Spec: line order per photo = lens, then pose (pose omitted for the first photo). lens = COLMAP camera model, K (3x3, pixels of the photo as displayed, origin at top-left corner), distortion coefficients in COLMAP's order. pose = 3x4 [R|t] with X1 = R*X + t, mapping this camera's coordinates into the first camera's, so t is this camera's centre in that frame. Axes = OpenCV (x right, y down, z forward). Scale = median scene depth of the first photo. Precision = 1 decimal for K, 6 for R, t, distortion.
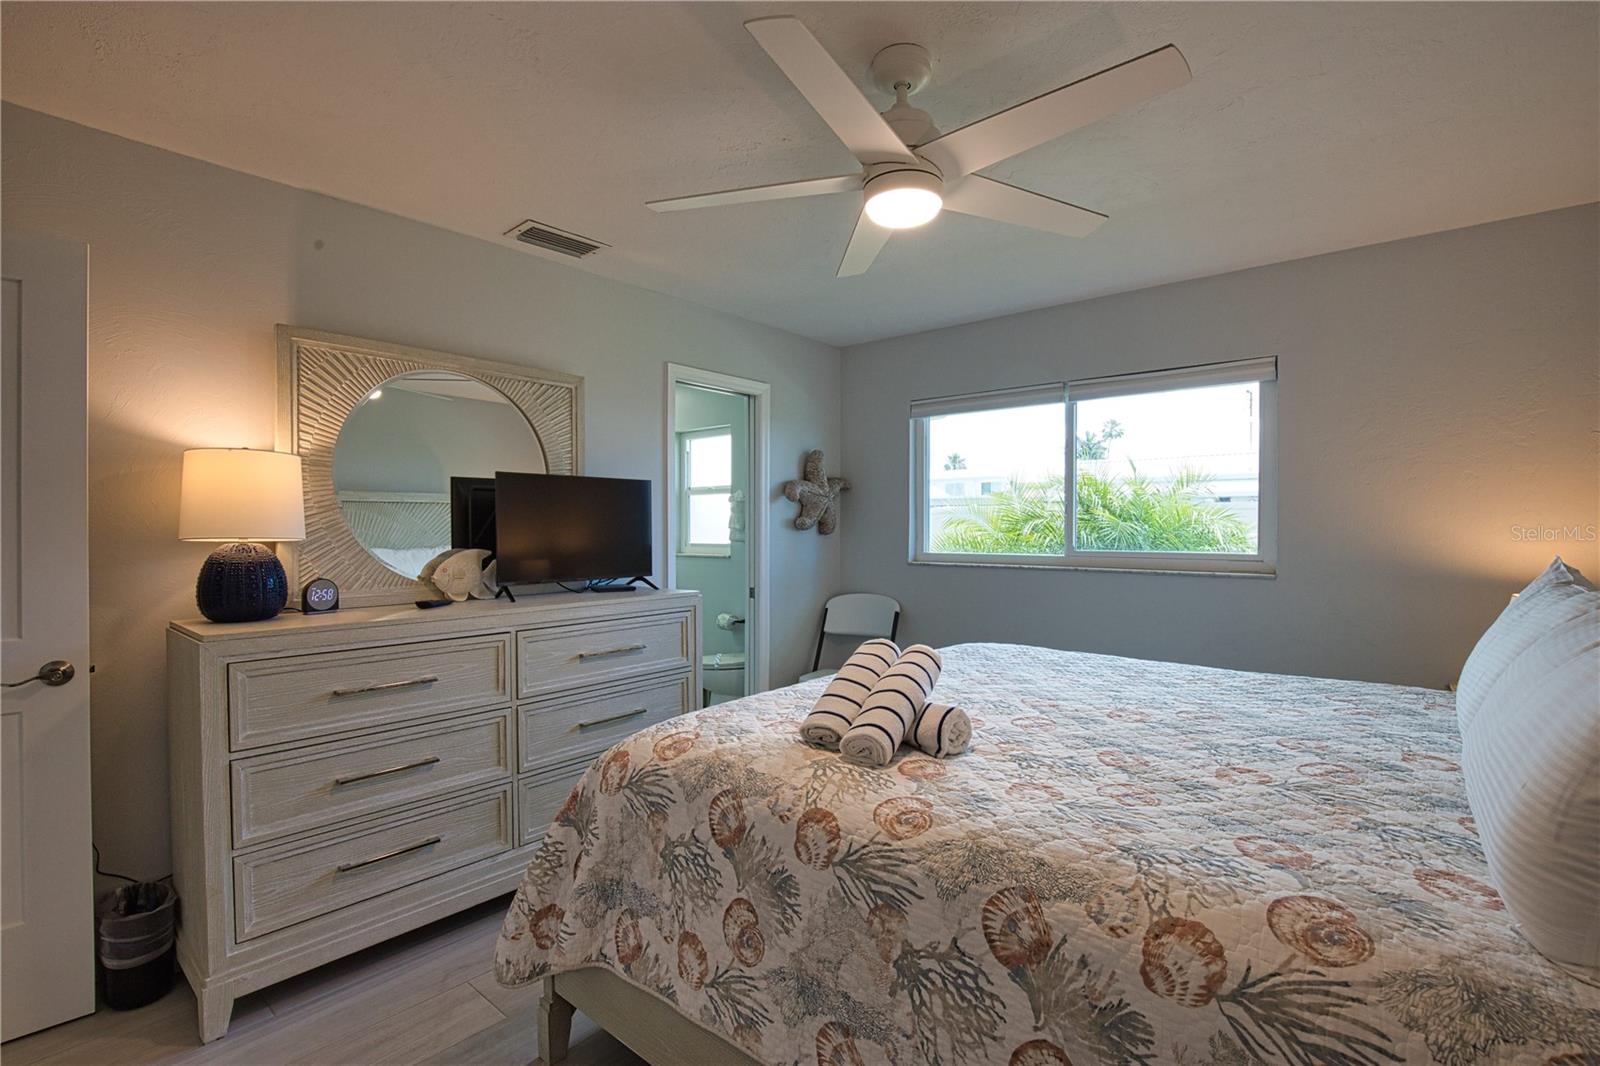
lens RADIAL K [[744.1, 0, 800.0], [0, 744.1, 533.0], [0, 0, 1]] dist [0.000356, -0.000247]
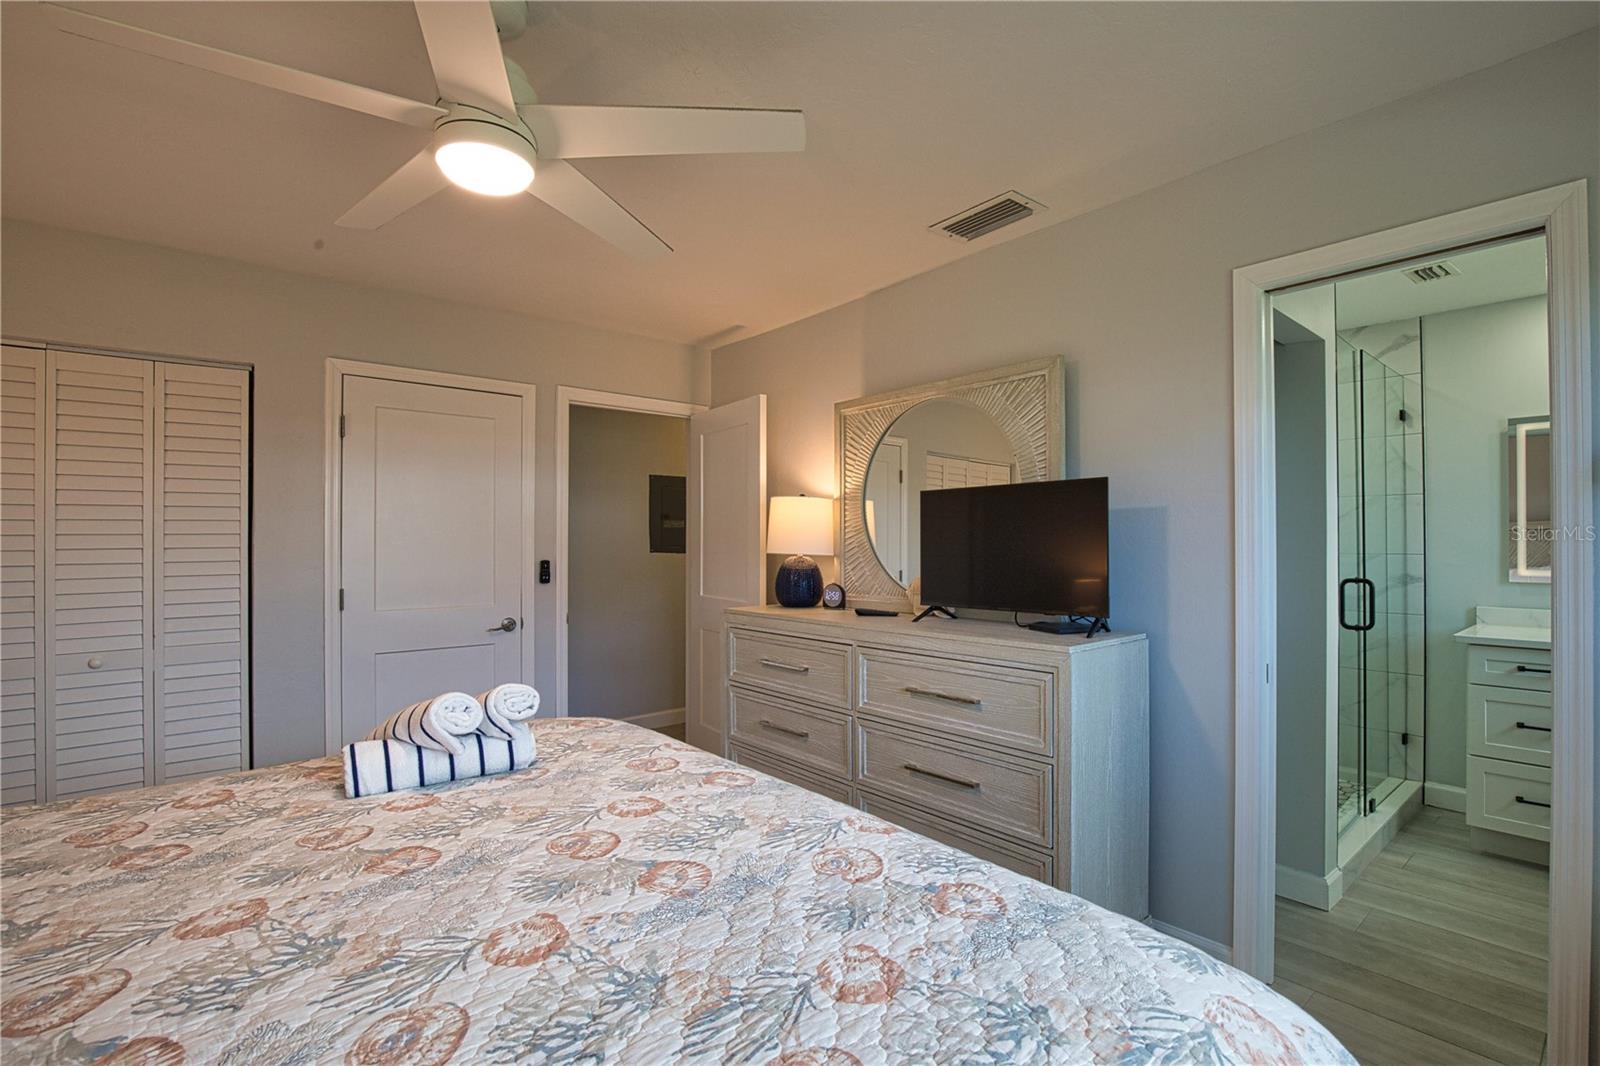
lens RADIAL K [[720.8, 0, 800.0], [0, 720.8, 533.0], [0, 0, 1]] dist [-0.027812, -0.001408]
pose [[-0.170560, -0.003937, -0.985339, 0.538059], [-0.005154, 0.999982, -0.003104, -0.019278], [0.985334, 0.004549, -0.170578, 0.924594]]
